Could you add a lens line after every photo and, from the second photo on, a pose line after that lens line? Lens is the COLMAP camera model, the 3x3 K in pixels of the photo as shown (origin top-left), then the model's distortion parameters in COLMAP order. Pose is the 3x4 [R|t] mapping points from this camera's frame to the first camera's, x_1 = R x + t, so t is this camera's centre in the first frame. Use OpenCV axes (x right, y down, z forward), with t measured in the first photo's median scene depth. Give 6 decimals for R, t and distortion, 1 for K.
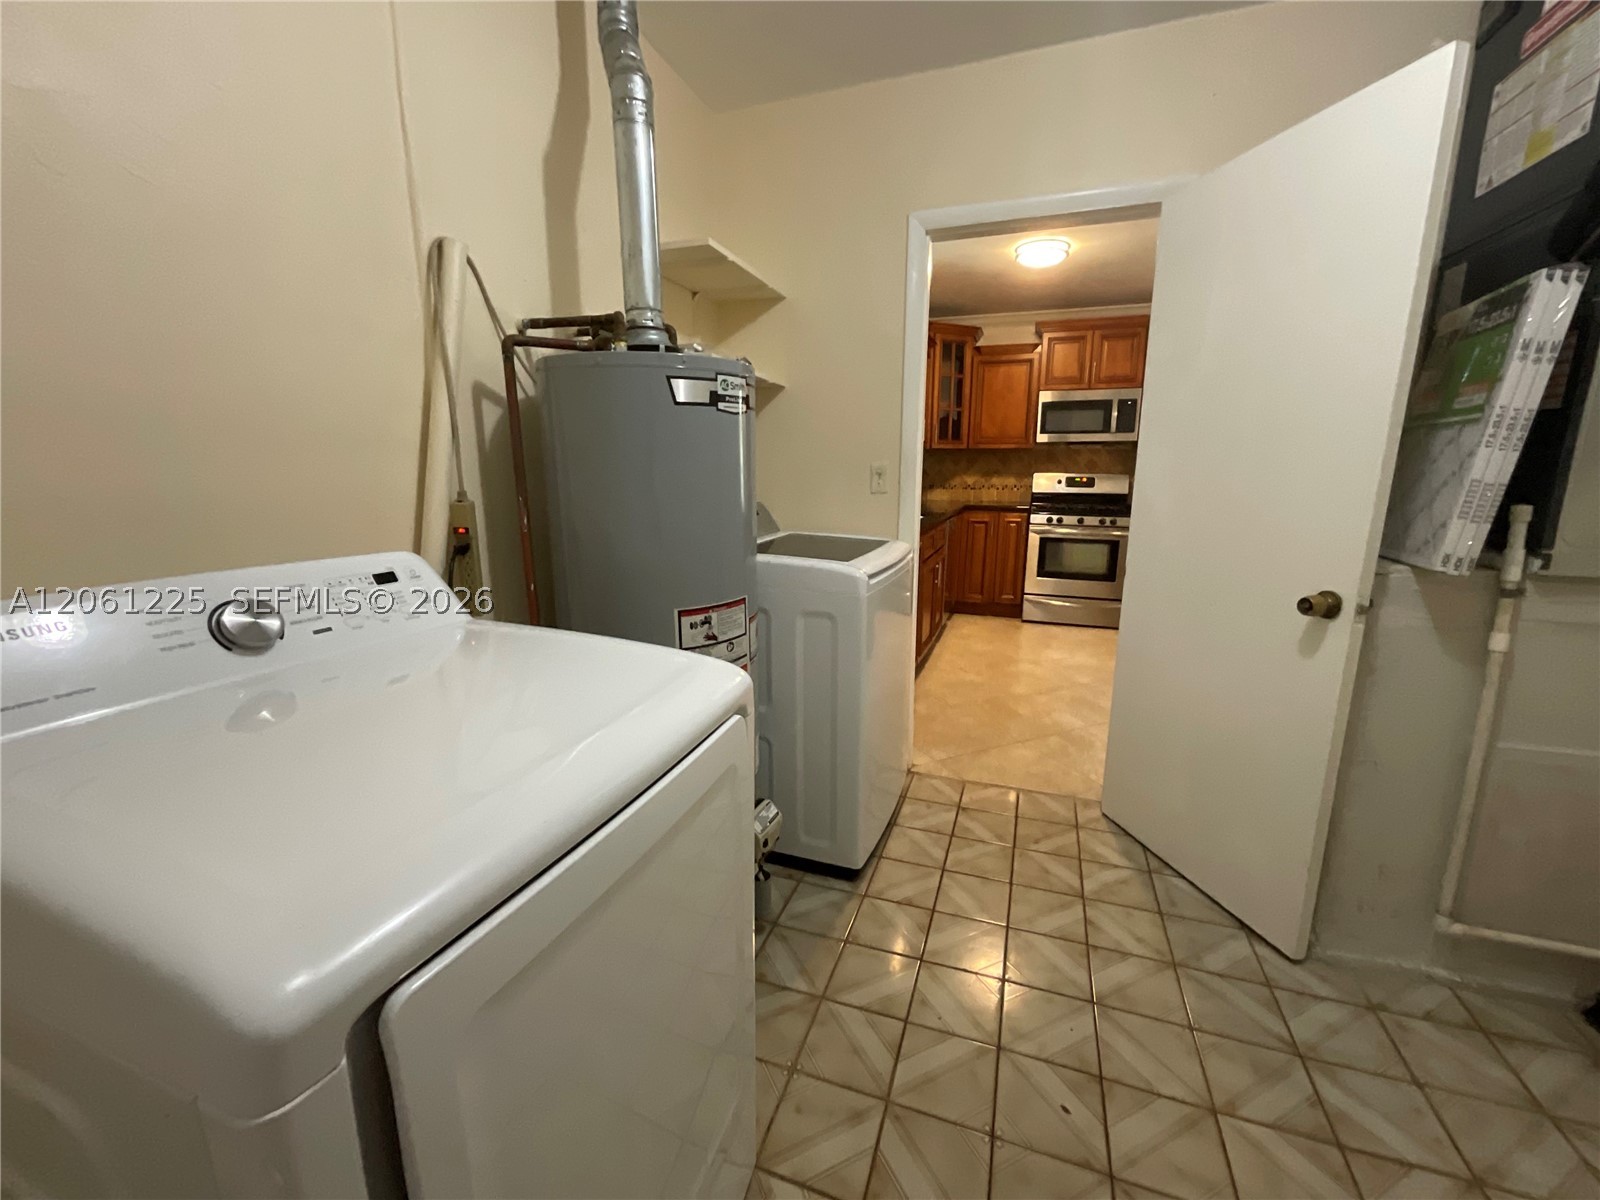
lens RADIAL K [[646.4, 0, 800.9], [0, 646.4, 595.5], [0, 0, 1]] dist [0.003655, 0.000362]
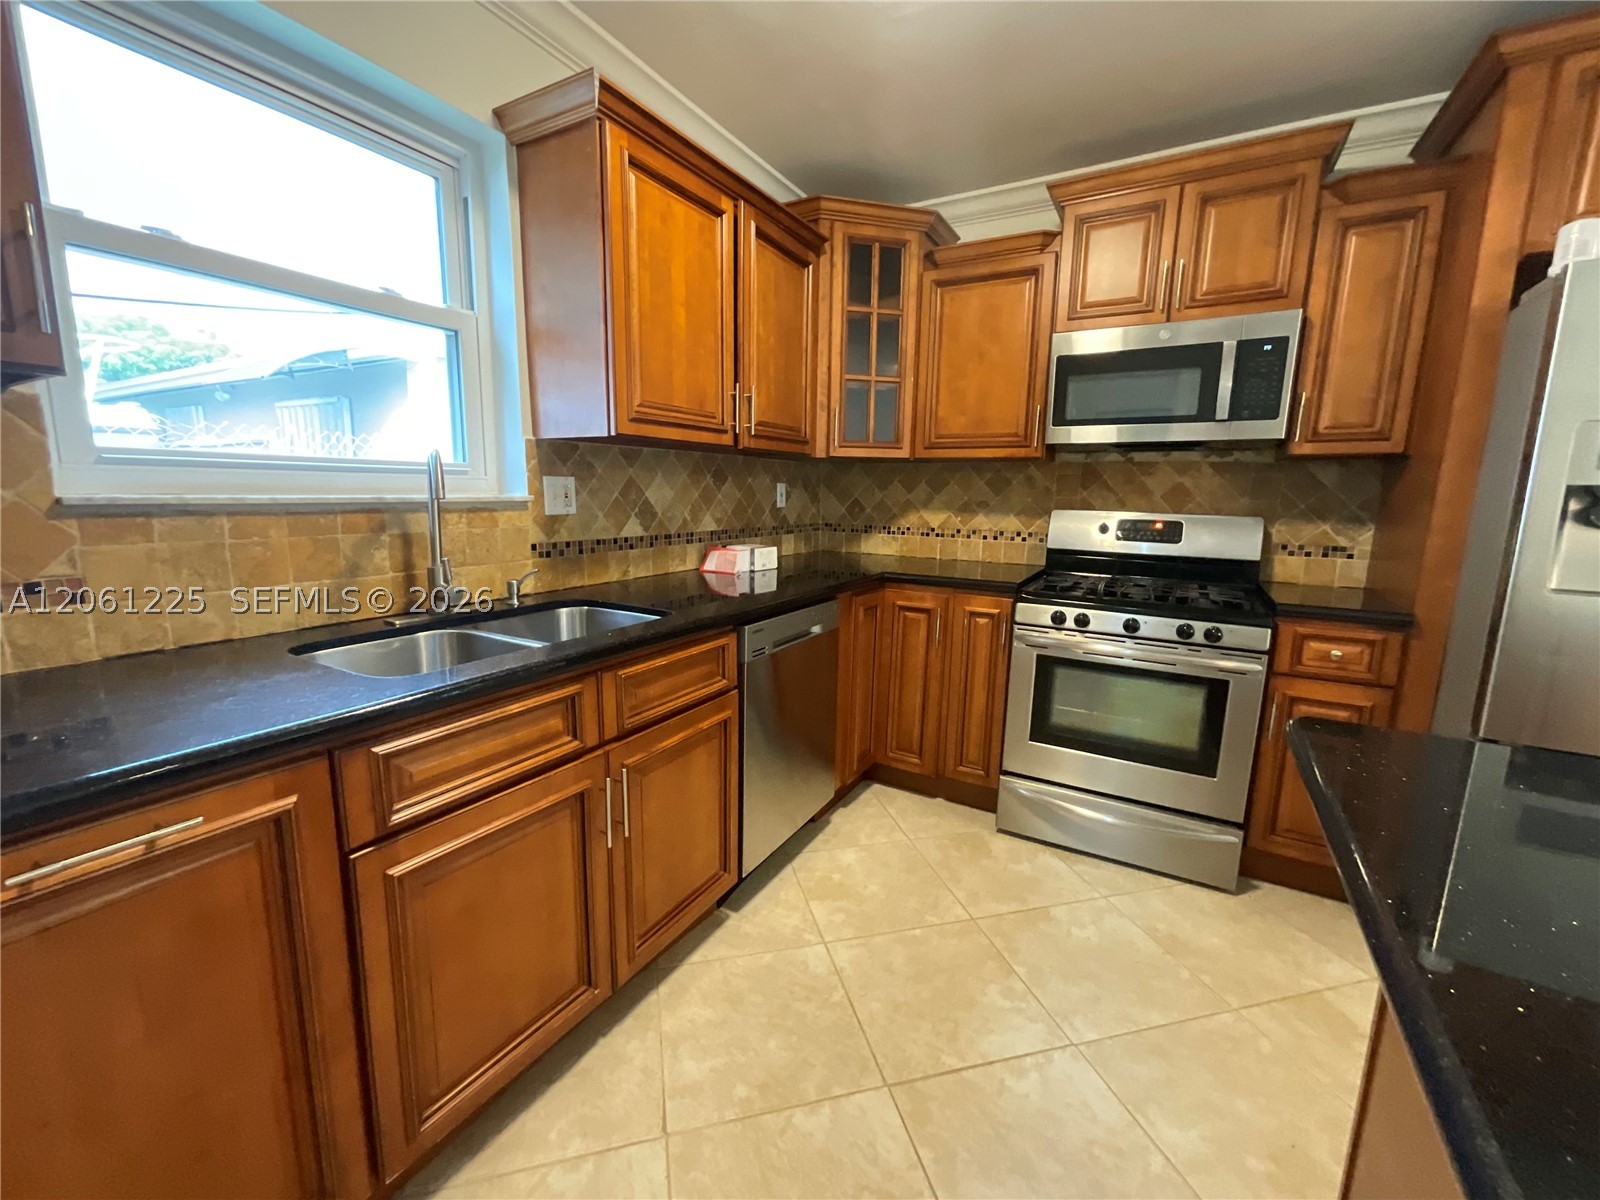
lens RADIAL K [[646.4, 0, 803.0], [0, 646.4, 600.5], [0, 0, 1]] dist [0.003655, 0.000362]
pose [[0.985236, 0.044915, -0.165203, 0.271595], [-0.049374, 0.998516, -0.022982, -0.104780], [0.163926, 0.030800, 0.985992, 0.511355]]
